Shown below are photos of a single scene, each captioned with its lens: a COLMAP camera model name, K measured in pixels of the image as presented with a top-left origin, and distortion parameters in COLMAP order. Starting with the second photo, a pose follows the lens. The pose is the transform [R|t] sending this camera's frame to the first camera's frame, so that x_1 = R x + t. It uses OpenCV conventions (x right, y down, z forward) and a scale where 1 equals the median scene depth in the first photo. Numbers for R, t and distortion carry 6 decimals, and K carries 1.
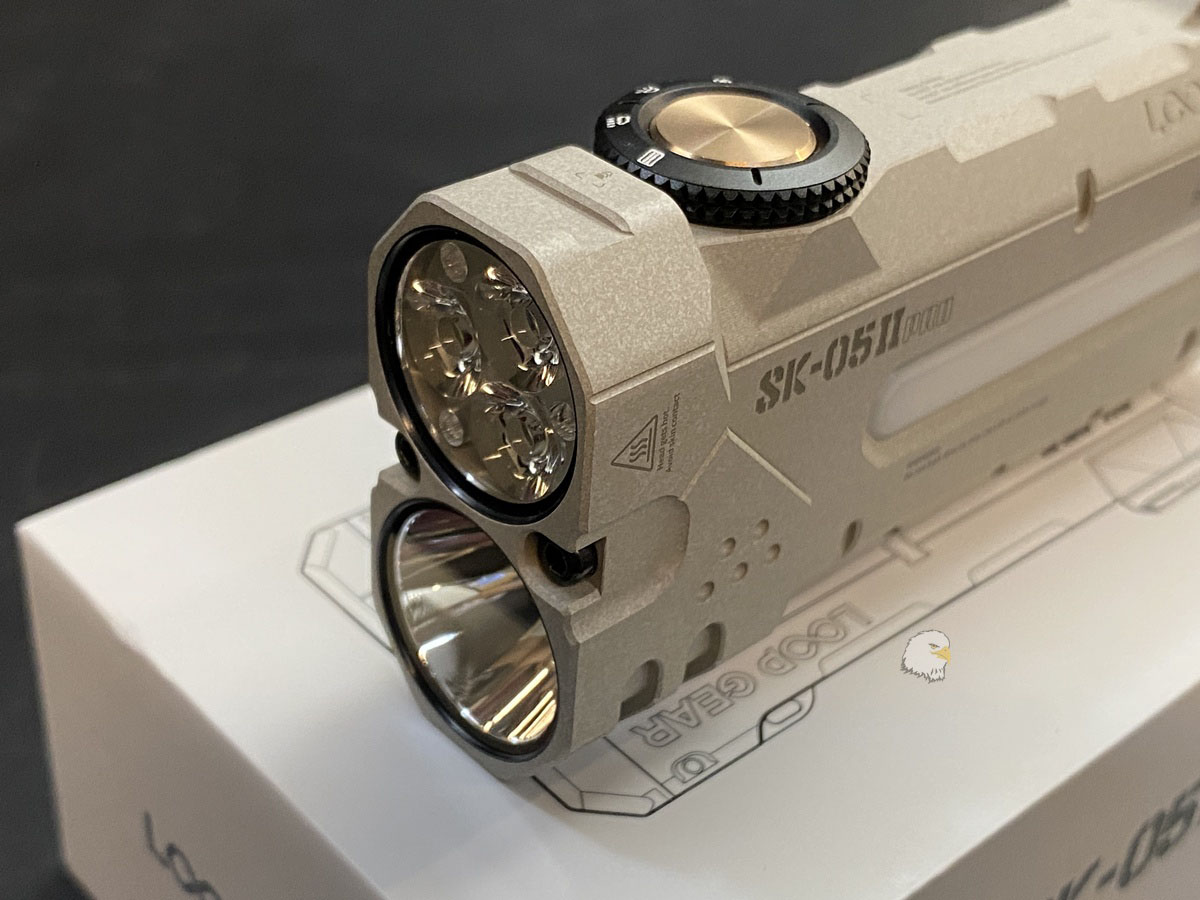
lens RADIAL K [[1879.9, 0, 600.0], [0, 1879.9, 450.0], [0, 0, 1]] dist [-0.008478, -0.144615]
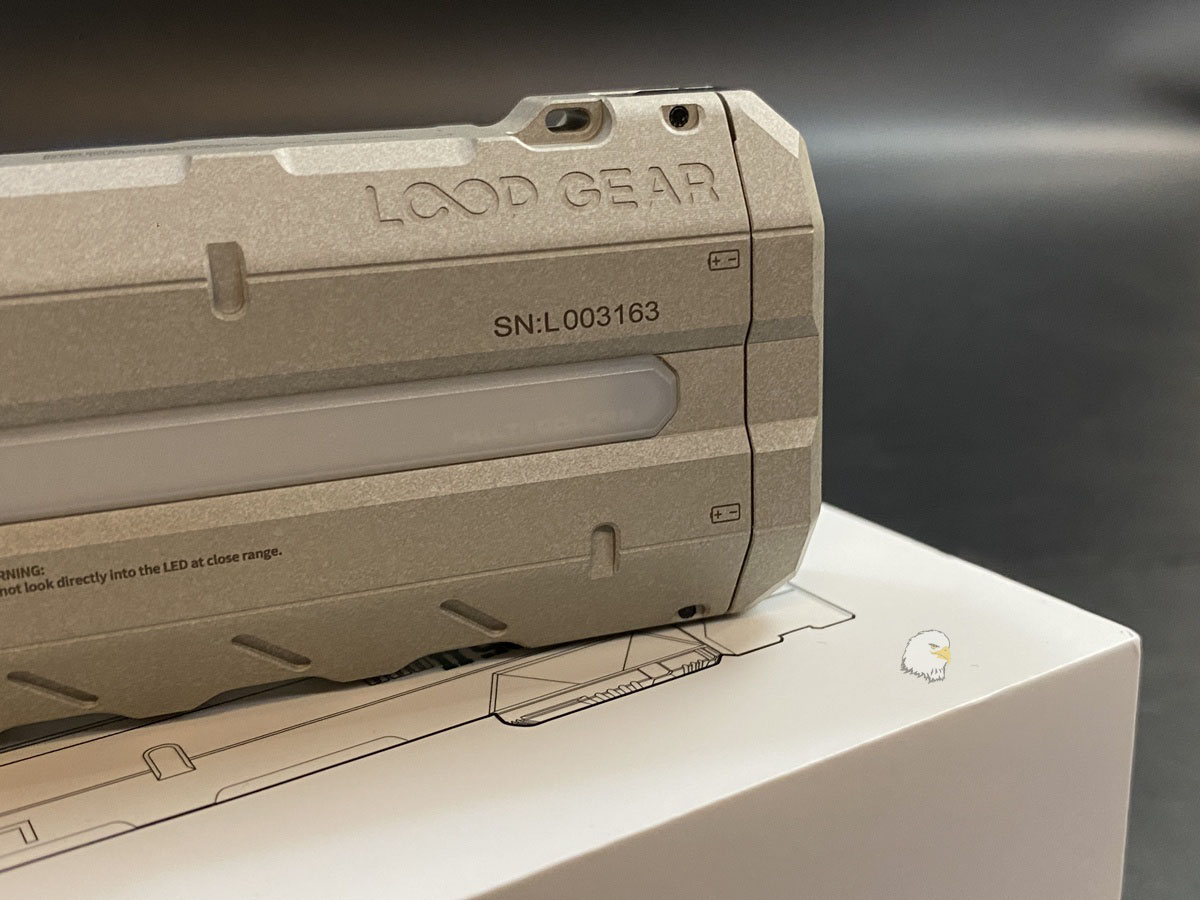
lens RADIAL K [[1369.1, 0, 600.0], [0, 1369.1, 450.0], [0, 0, 1]] dist [0.093994, -0.027970]
pose [[0.902836, 0.028564, -0.429036, 0.772245], [-0.156247, 0.951378, -0.265457, 0.085177], [0.400593, 0.306699, 0.863401, 0.653059]]
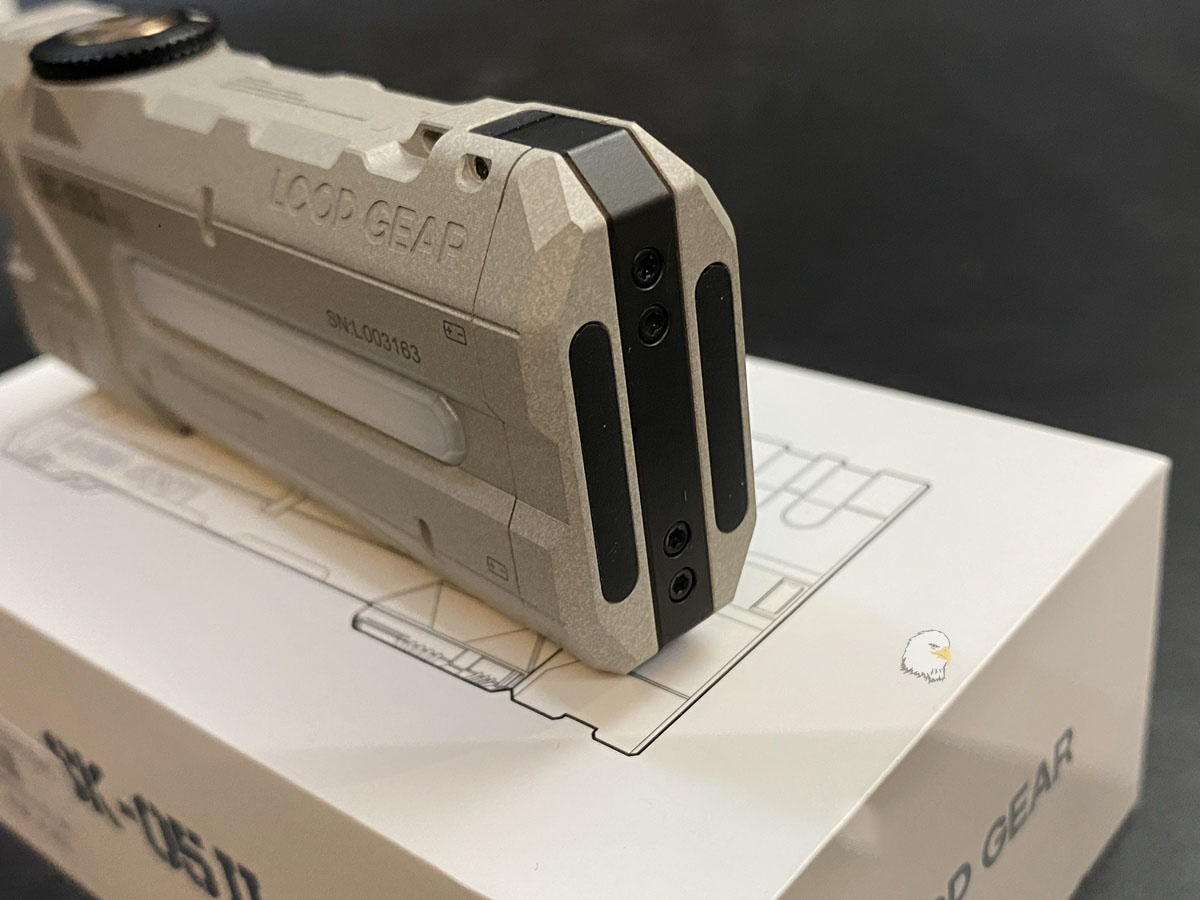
lens RADIAL K [[1369.1, 0, 600.0], [0, 1369.1, 450.0], [0, 0, 1]] dist [0.093994, -0.027970]
pose [[-0.007959, 0.432811, -0.901449, 1.191810], [-0.471086, 0.793552, 0.385166, -0.507361], [0.882051, 0.427726, 0.197575, 1.271873]]
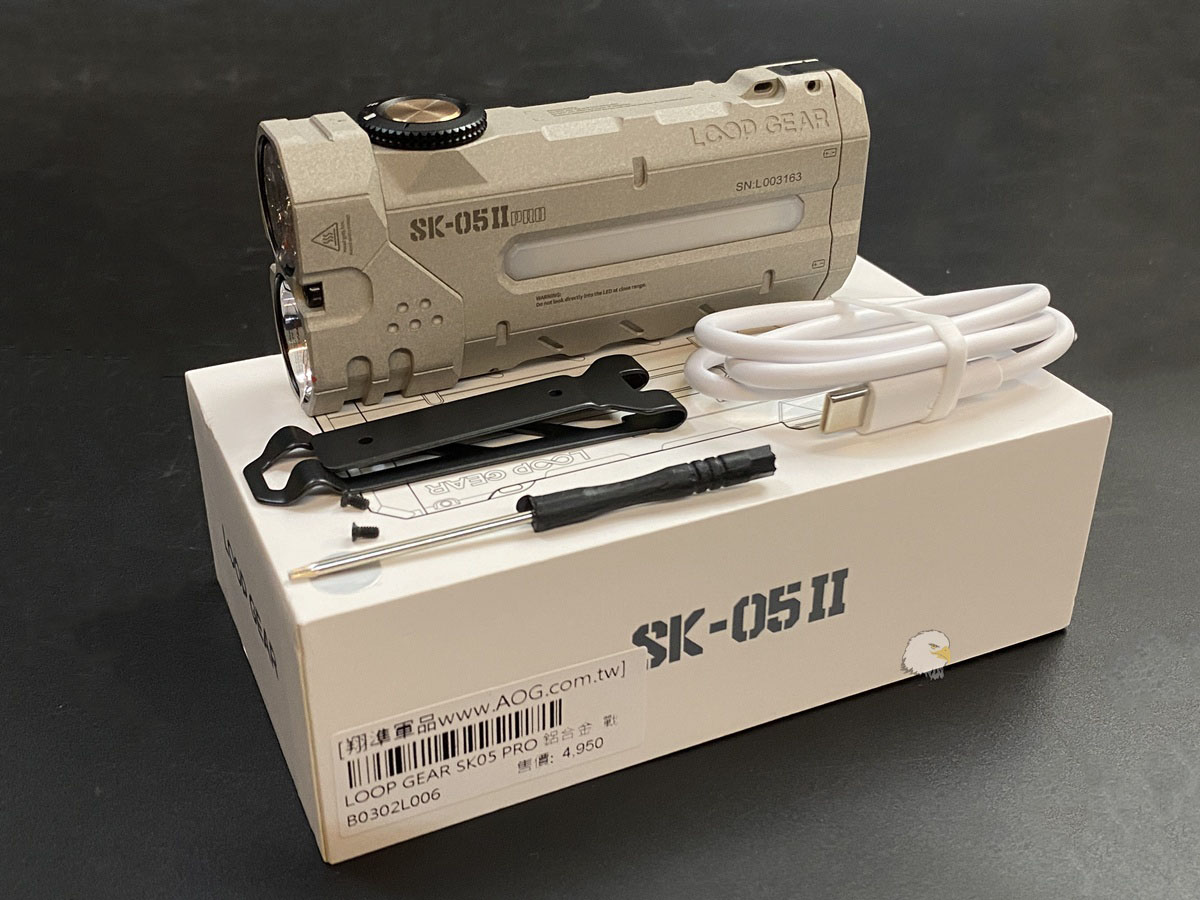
lens RADIAL K [[1369.1, 0, 600.0], [0, 1369.1, 450.0], [0, 0, 1]] dist [0.093994, -0.027970]
pose [[0.949633, 0.104386, -0.295467, 0.781660], [-0.126578, 0.990321, -0.056950, 0.281964], [0.286662, 0.091481, 0.953654, -0.422230]]
